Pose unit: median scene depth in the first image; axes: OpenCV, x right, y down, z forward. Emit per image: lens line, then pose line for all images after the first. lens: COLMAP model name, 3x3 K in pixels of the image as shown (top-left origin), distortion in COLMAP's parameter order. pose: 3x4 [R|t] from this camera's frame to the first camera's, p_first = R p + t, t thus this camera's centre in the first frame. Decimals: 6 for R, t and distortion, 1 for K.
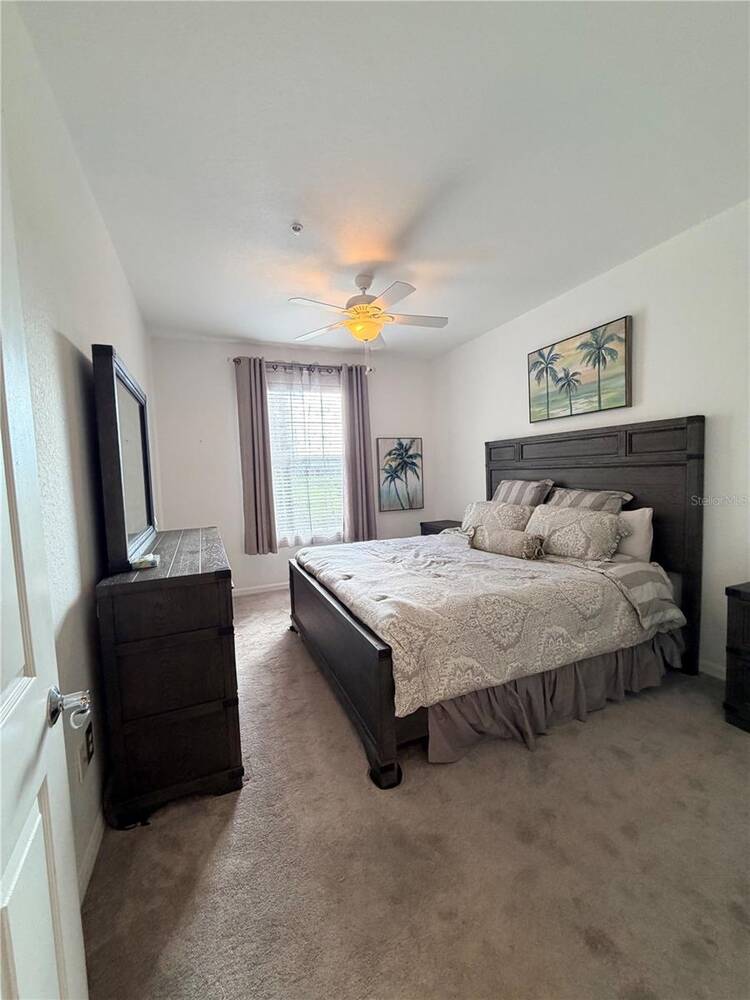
lens RADIAL K [[396.1, 0, 375.1], [0, 396.1, 494.3], [0, 0, 1]] dist [-0.001773, 0.000557]
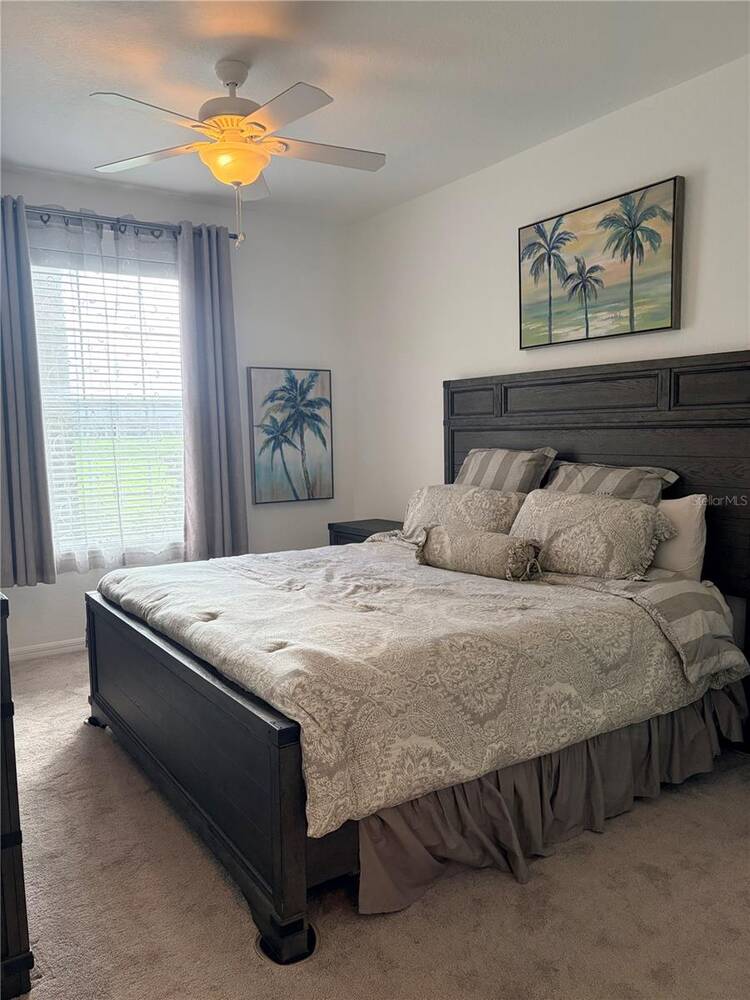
lens RADIAL K [[754.1, 0, 371.9], [0, 754.1, 502.5], [0, 0, 1]] dist [0.040335, -0.041394]
pose [[0.982055, 0.000180, 0.188595, -0.038110], [-0.006554, 0.999428, 0.033178, 0.010648], [-0.188481, -0.033819, 0.981494, -0.067148]]
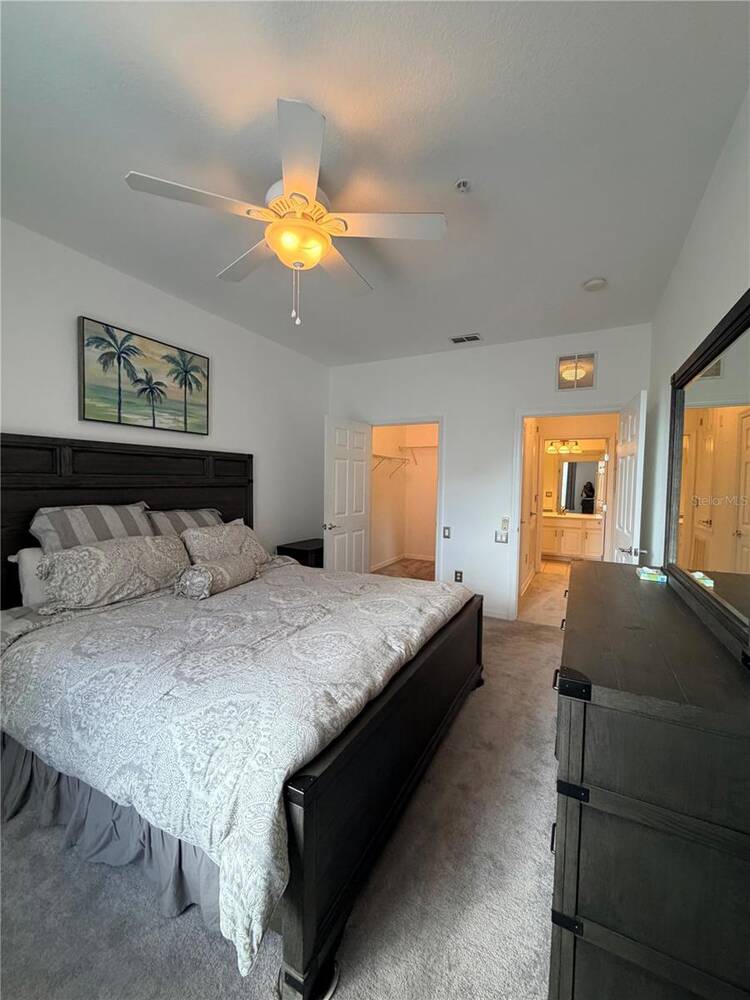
lens RADIAL K [[396.1, 0, 374.3], [0, 396.1, 502.4], [0, 0, 1]] dist [-0.001773, 0.000557]
pose [[-0.636273, -0.010444, 0.771393, -0.544264], [0.061857, 0.995998, 0.064507, -0.066043], [-0.768980, 0.088761, -0.633081, 1.307181]]
